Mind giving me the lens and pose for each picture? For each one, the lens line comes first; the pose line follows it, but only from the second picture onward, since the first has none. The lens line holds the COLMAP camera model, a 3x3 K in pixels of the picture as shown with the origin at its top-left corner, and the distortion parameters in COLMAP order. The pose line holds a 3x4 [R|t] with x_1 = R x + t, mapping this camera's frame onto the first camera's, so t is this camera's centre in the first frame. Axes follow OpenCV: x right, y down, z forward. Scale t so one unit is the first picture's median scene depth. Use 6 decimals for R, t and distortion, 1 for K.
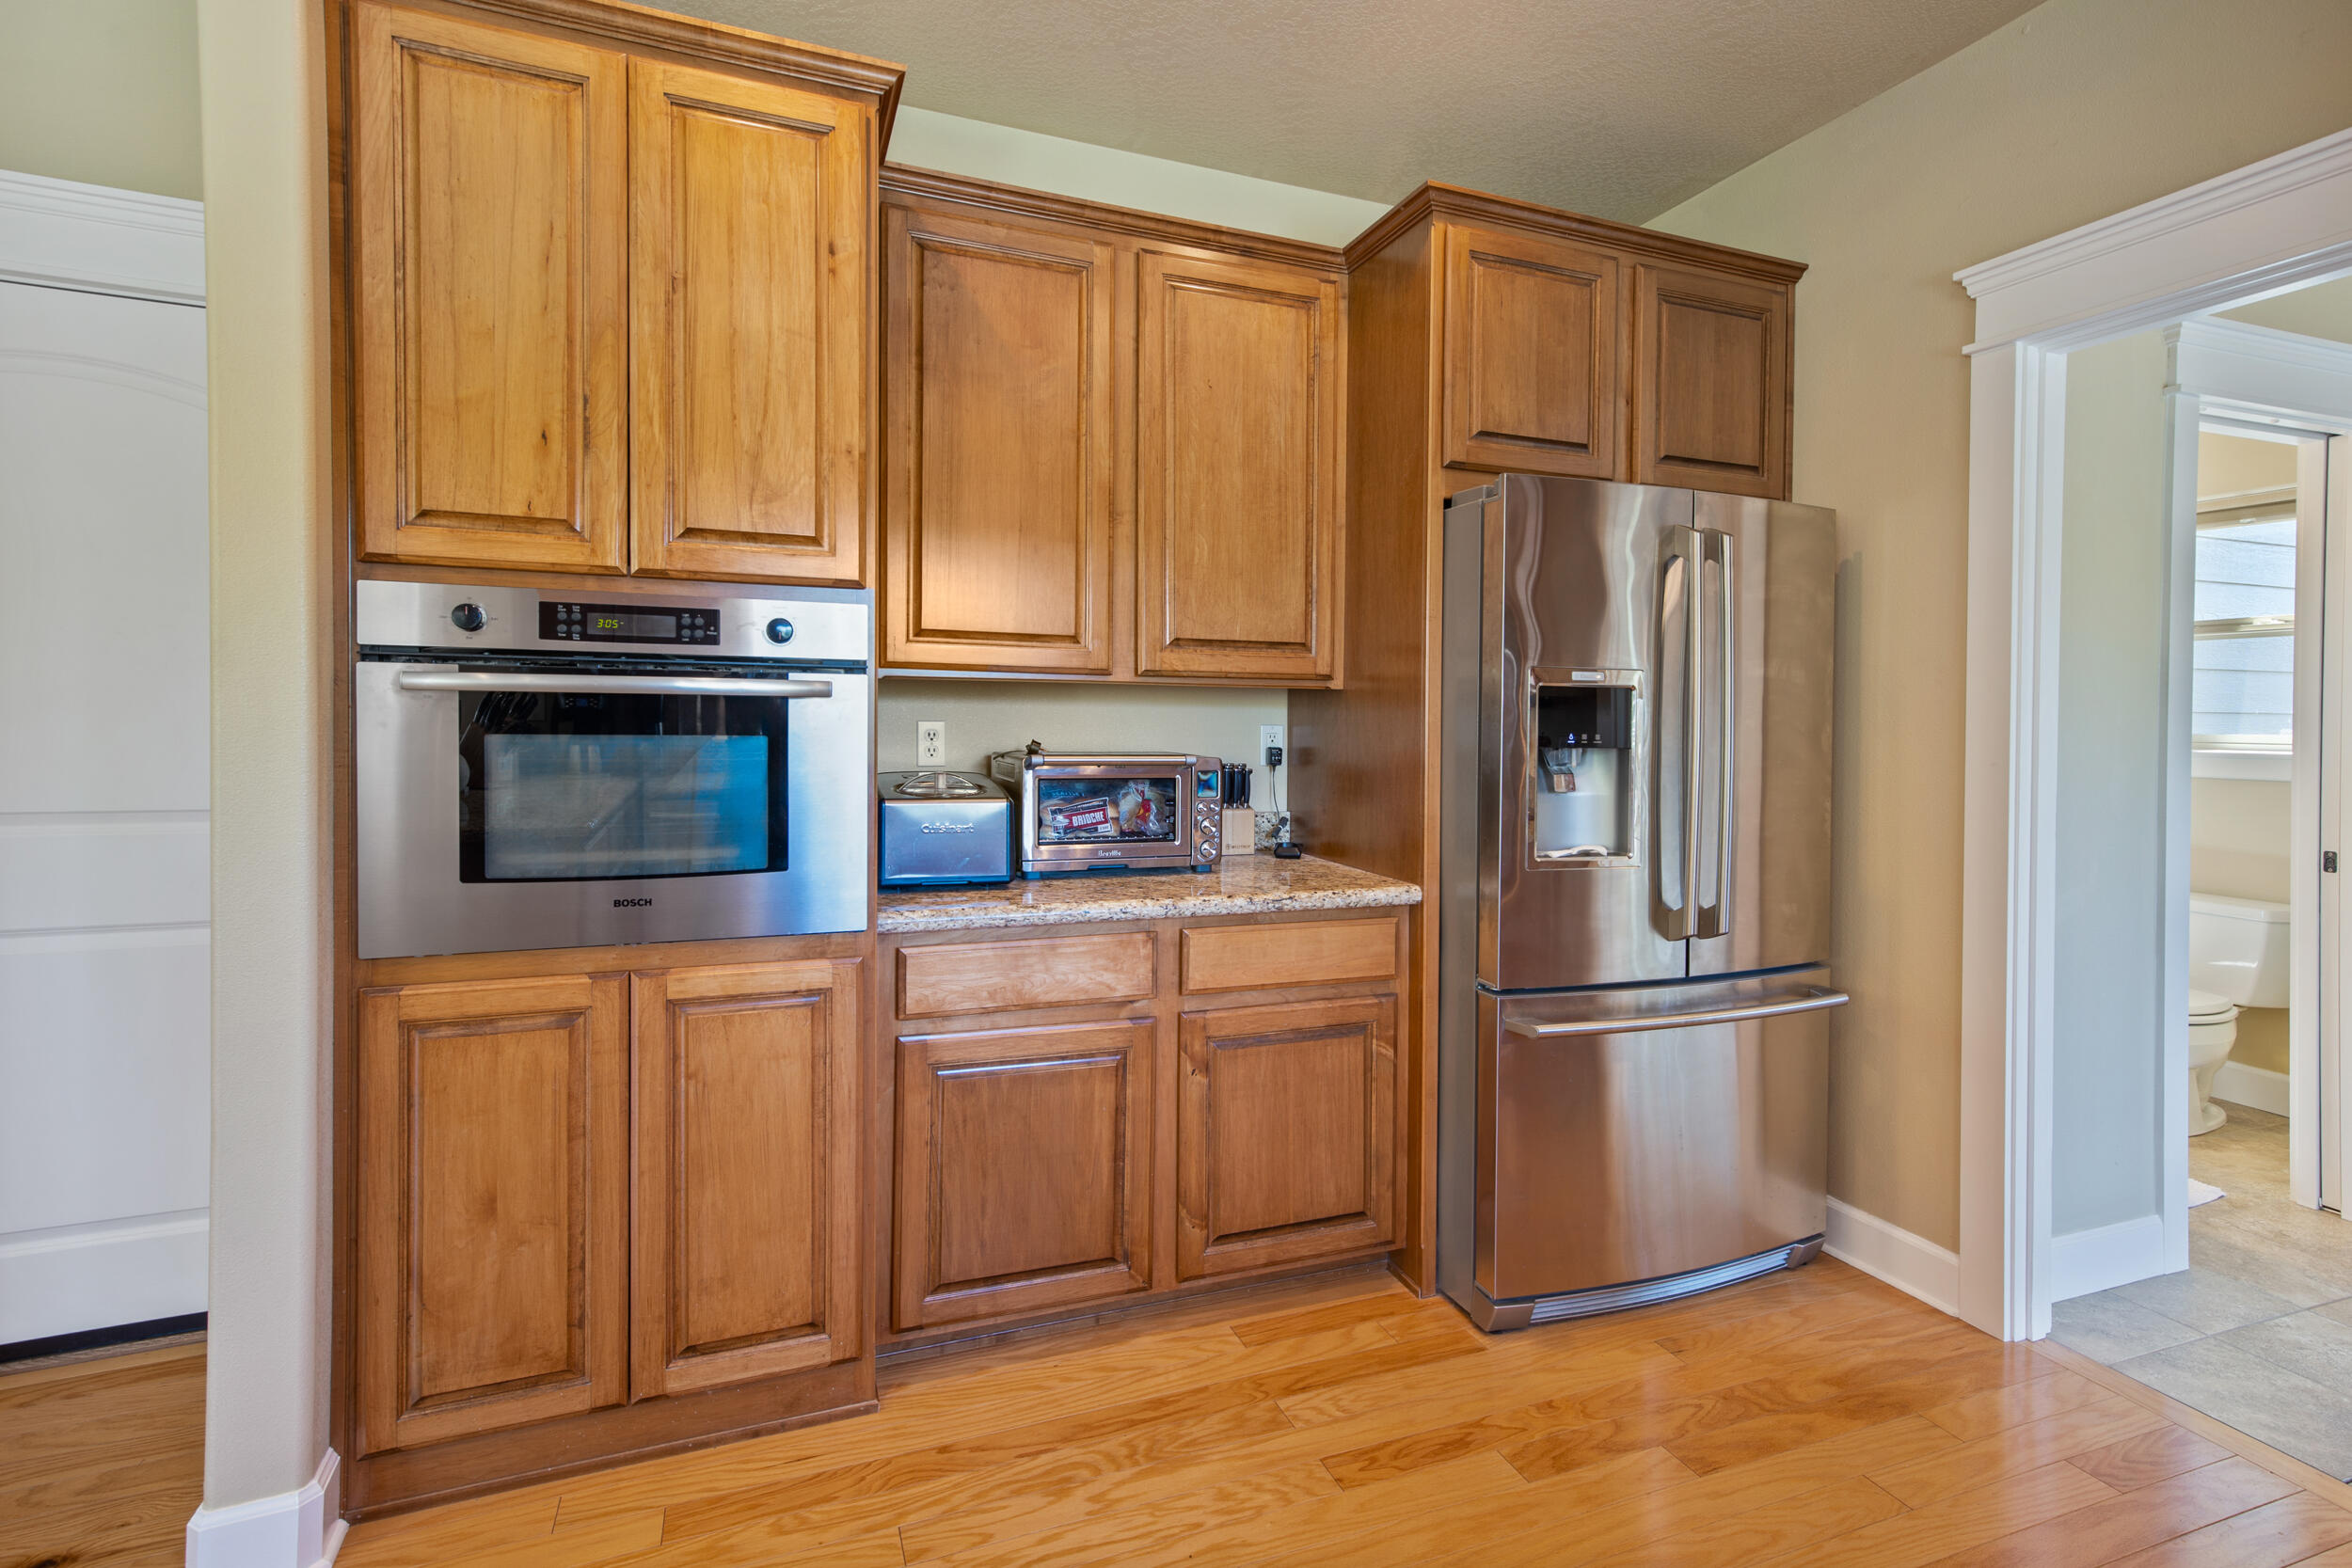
lens RADIAL K [[1078.8, 0, 1170.8], [0, 1078.8, 722.2], [0, 0, 1]] dist [0.001707, 0.000371]
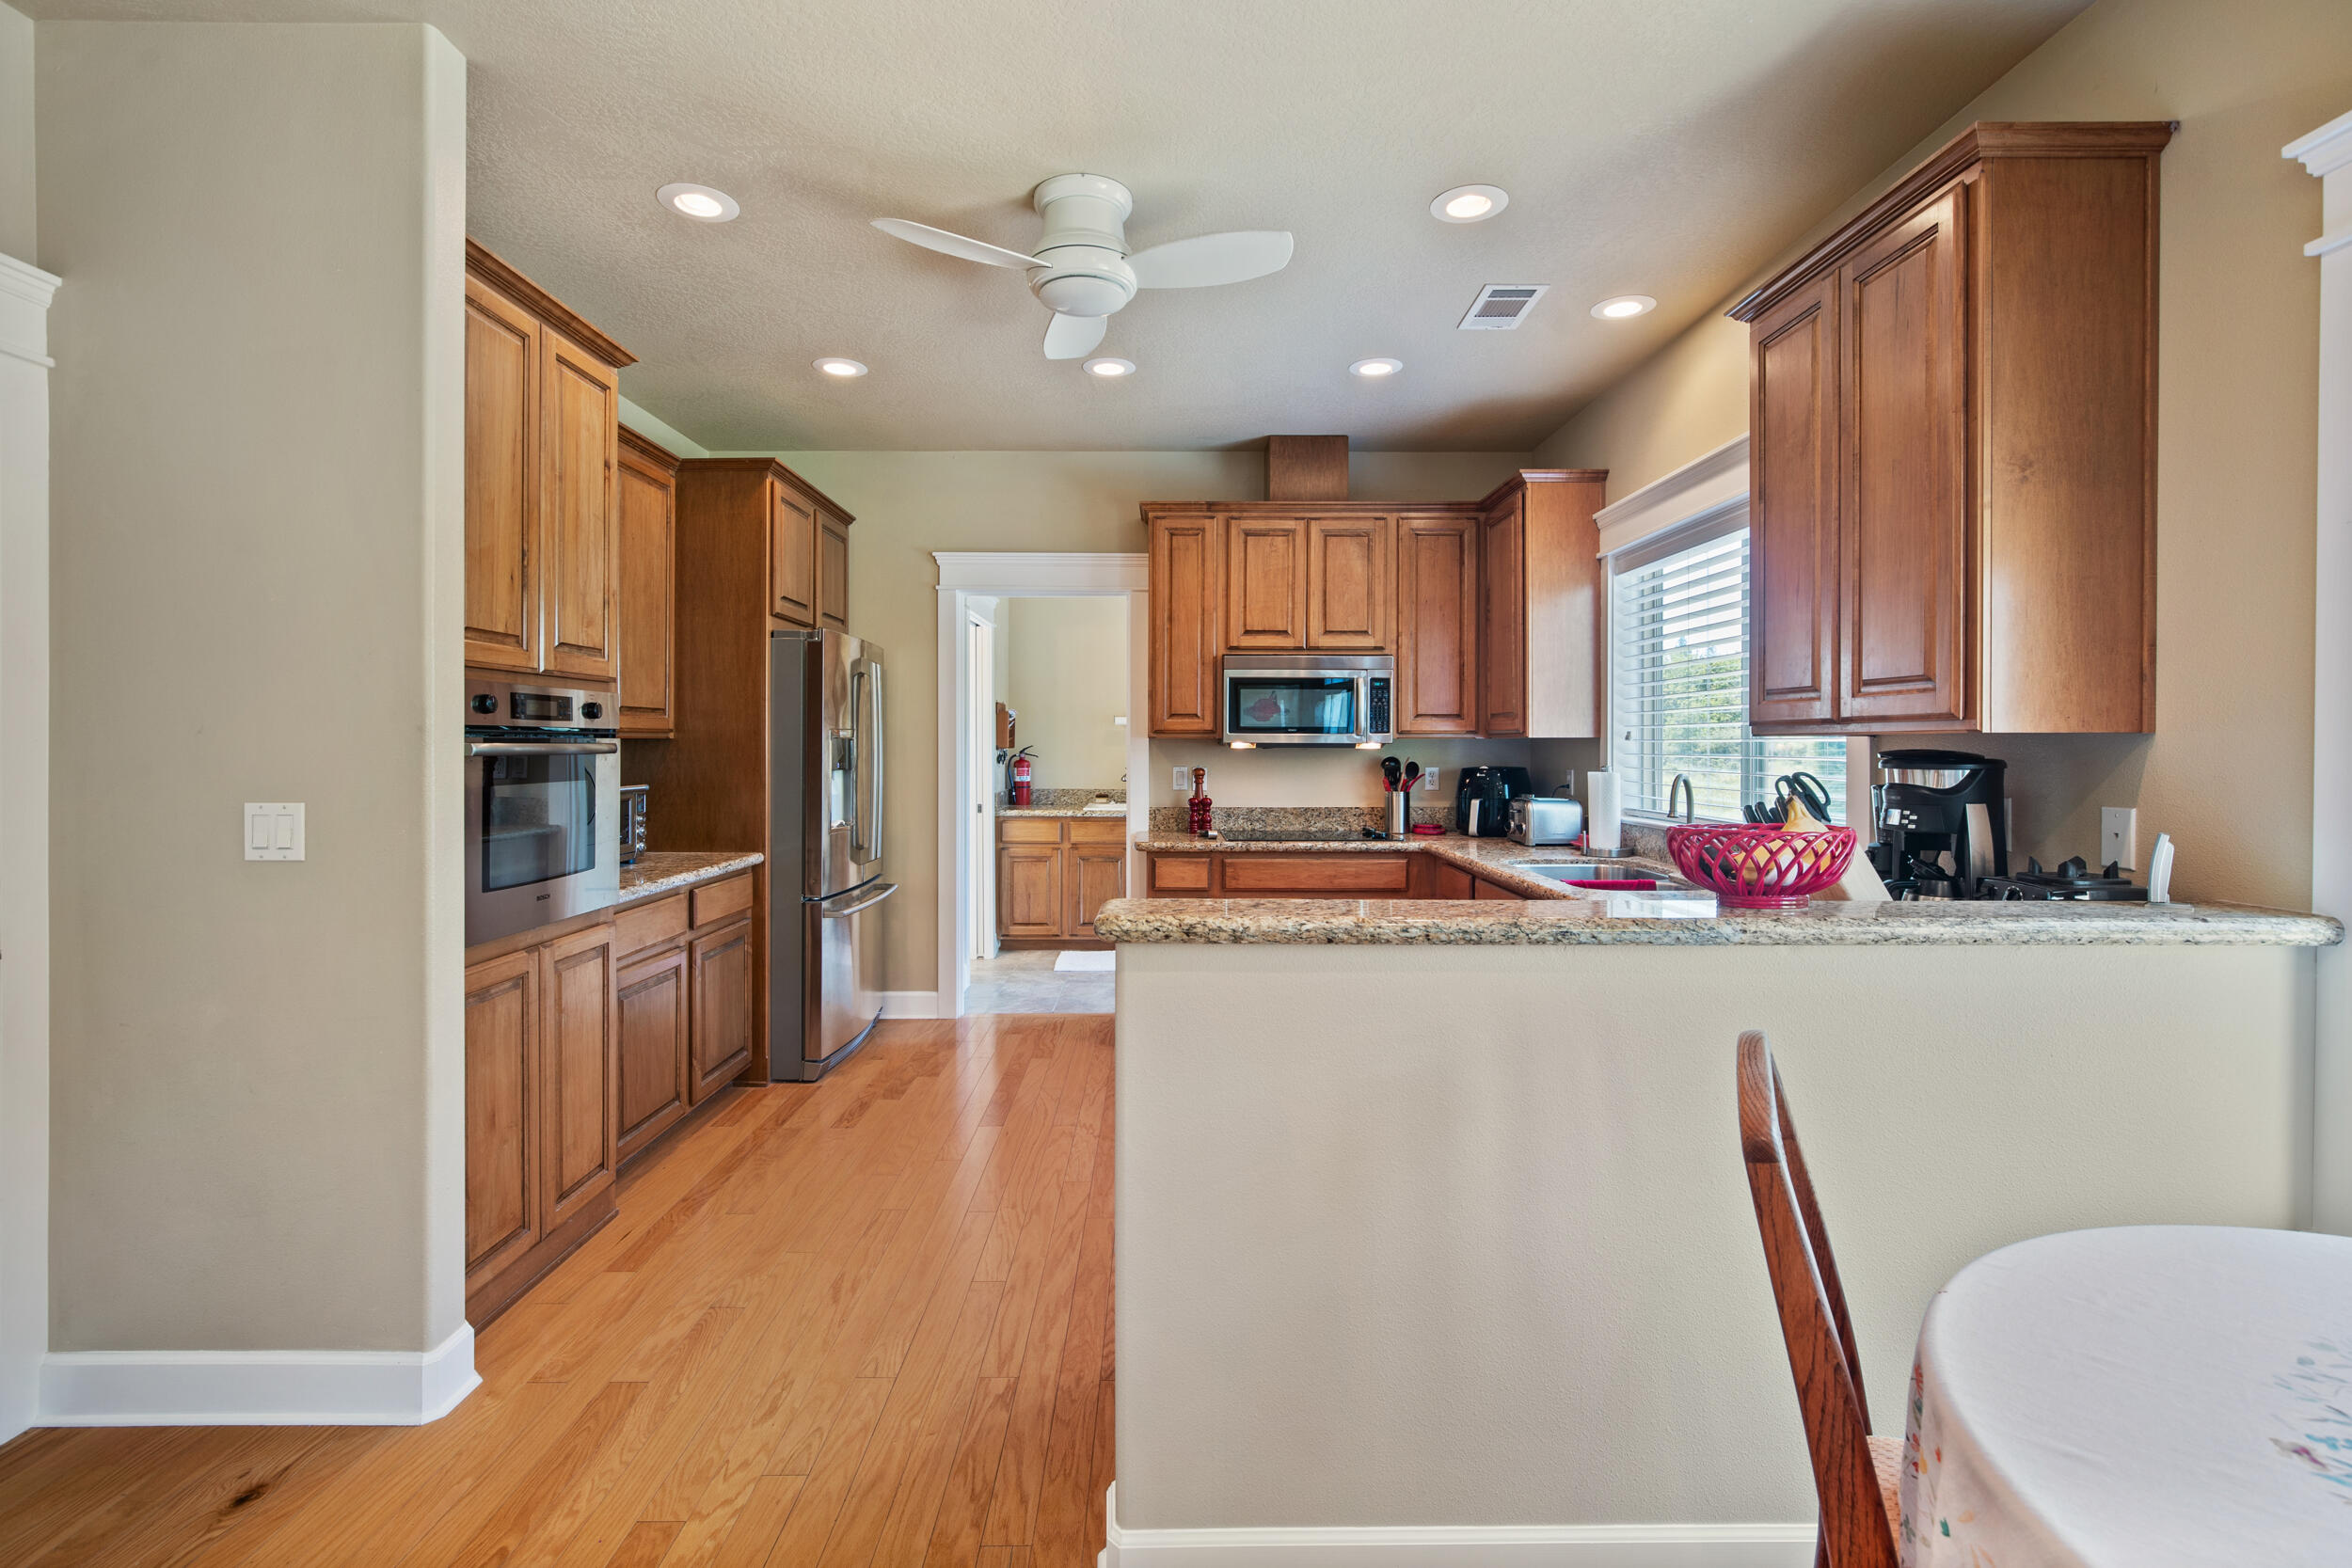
lens RADIAL K [[1078.8, 0, 1170.8], [0, 1078.8, 722.2], [0, 0, 1]] dist [0.001707, 0.000371]
pose [[0.352413, 0.007238, 0.935816, -1.530430], [0.008039, 0.999910, -0.010761, -0.046914], [-0.935810, 0.011316, 0.352323, -0.311712]]
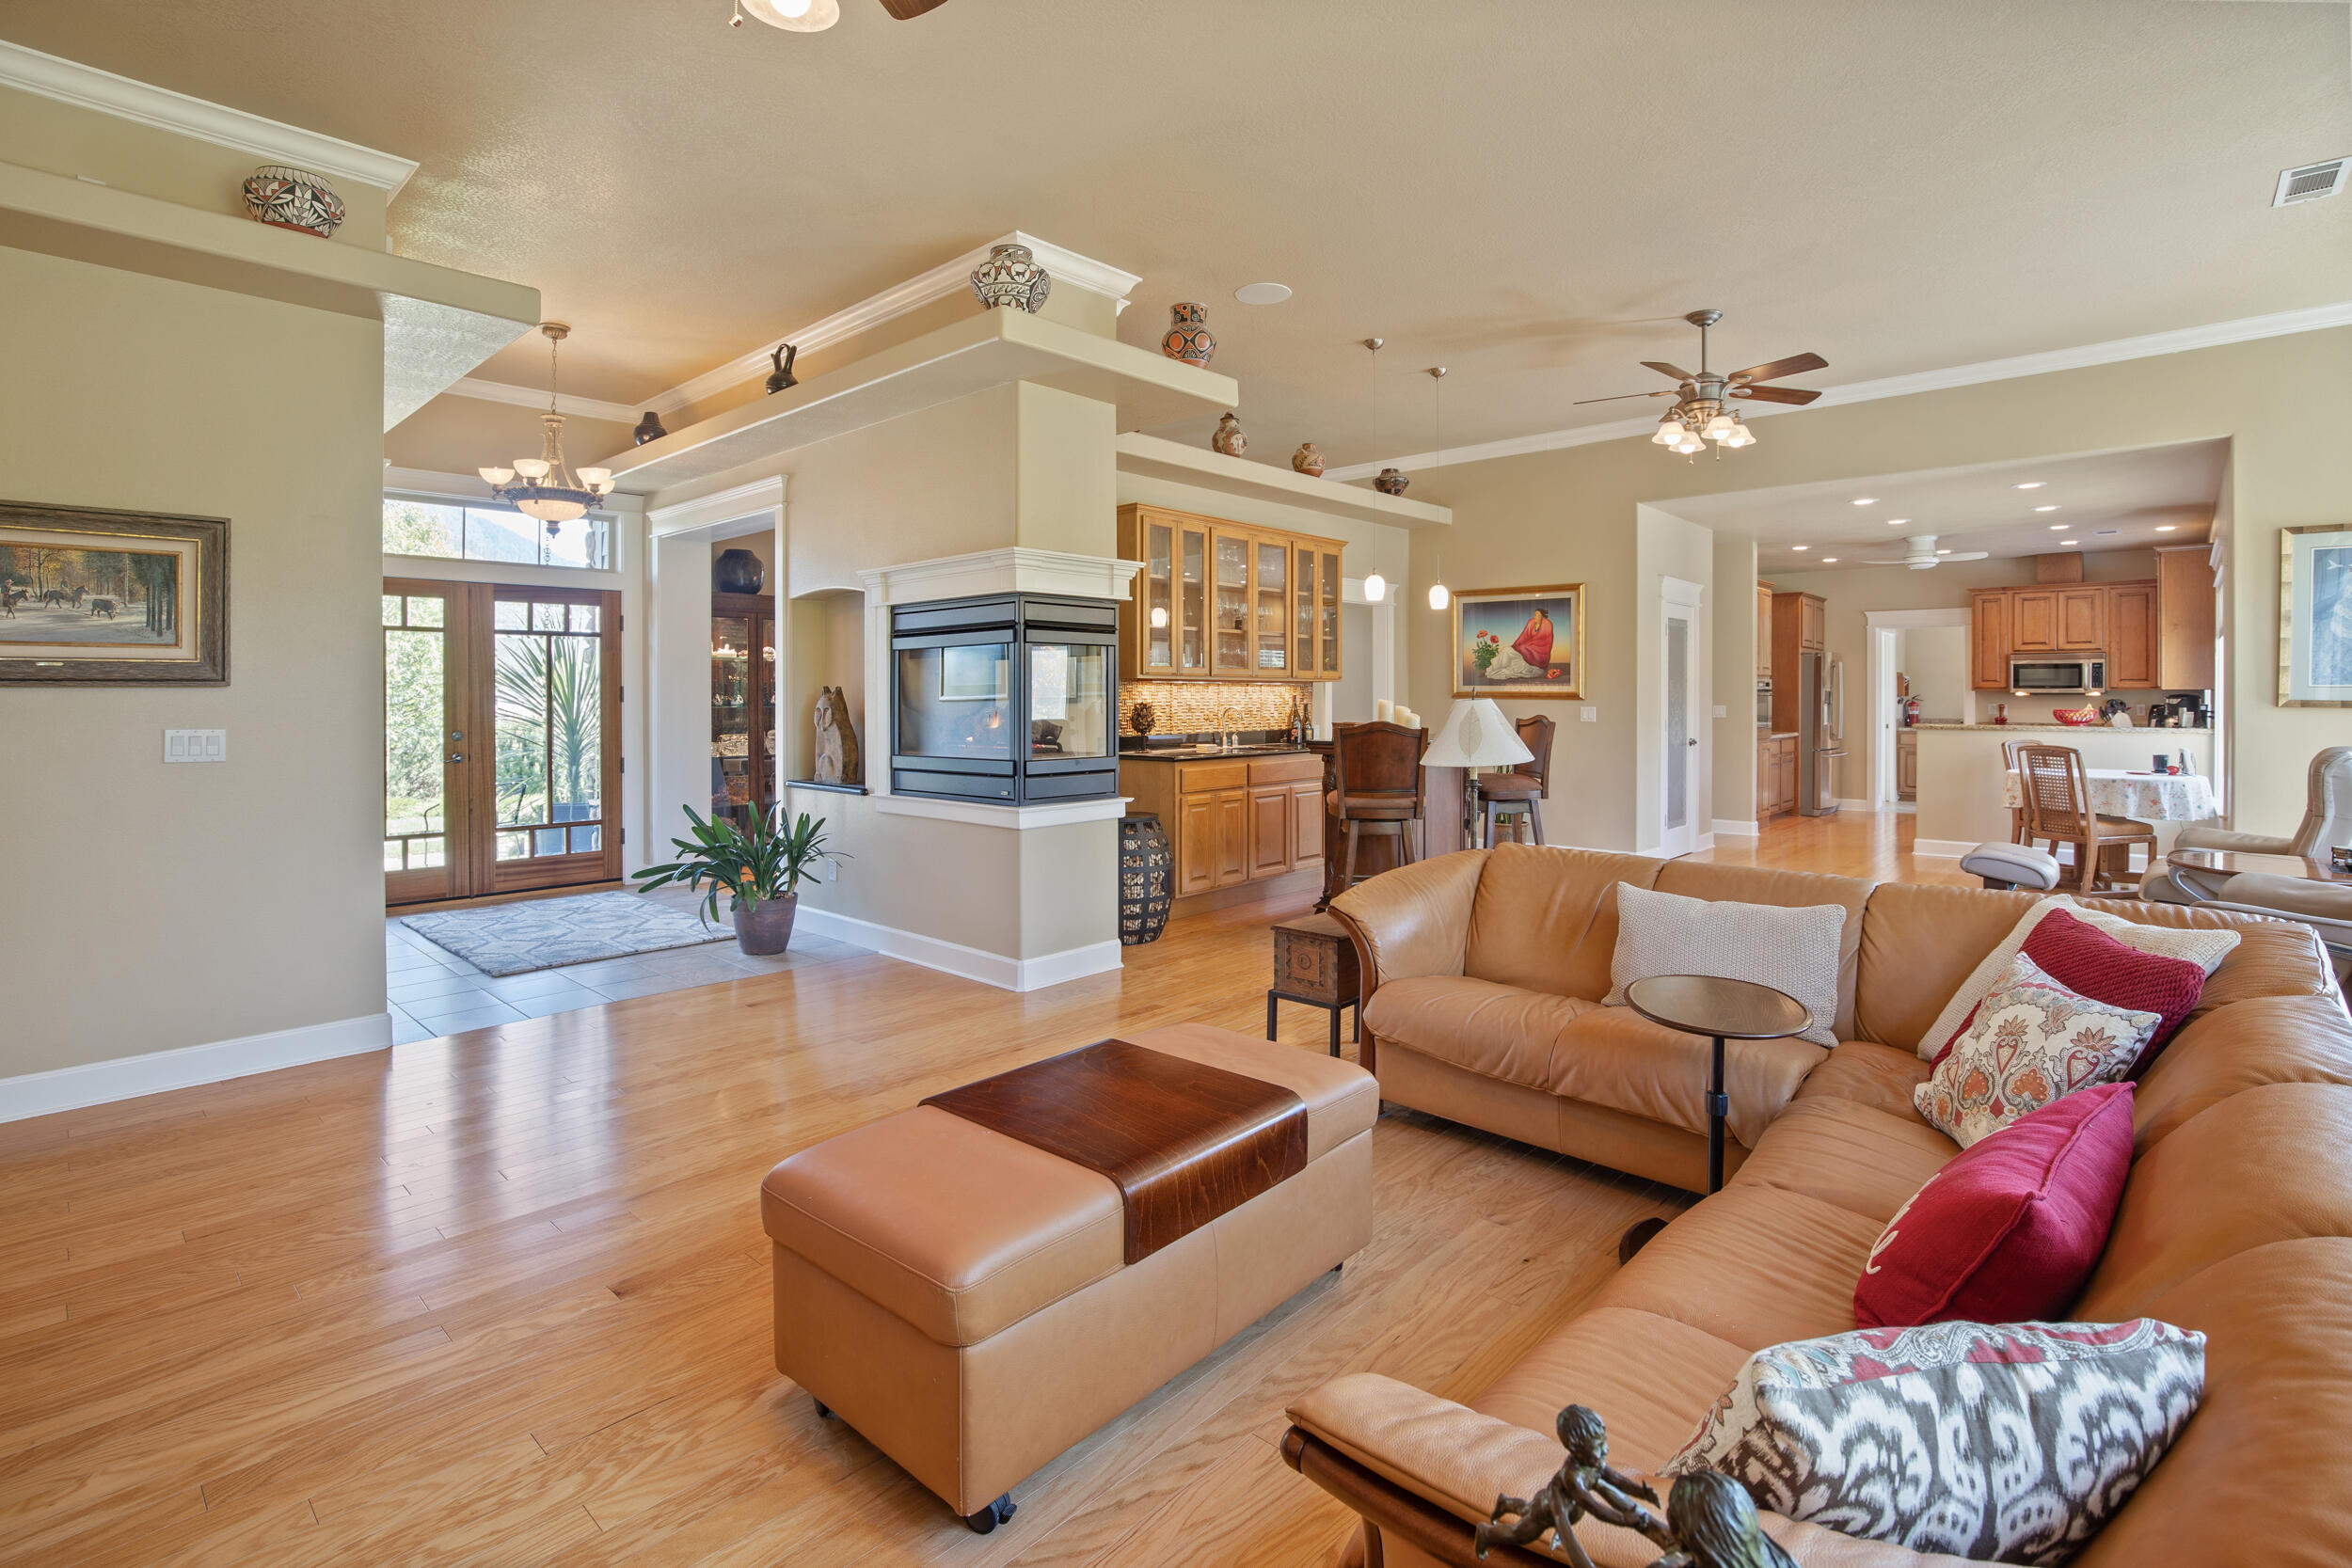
lens RADIAL K [[1092.4, 0, 1179.0], [0, 1092.4, 710.2], [0, 0, 1]] dist [-0.027743, 0.000004]
pose [[0.899650, -0.015106, 0.436350, -5.759084], [0.010463, 0.999860, 0.013043, -0.053145], [-0.436486, -0.007169, 0.899683, -2.847843]]
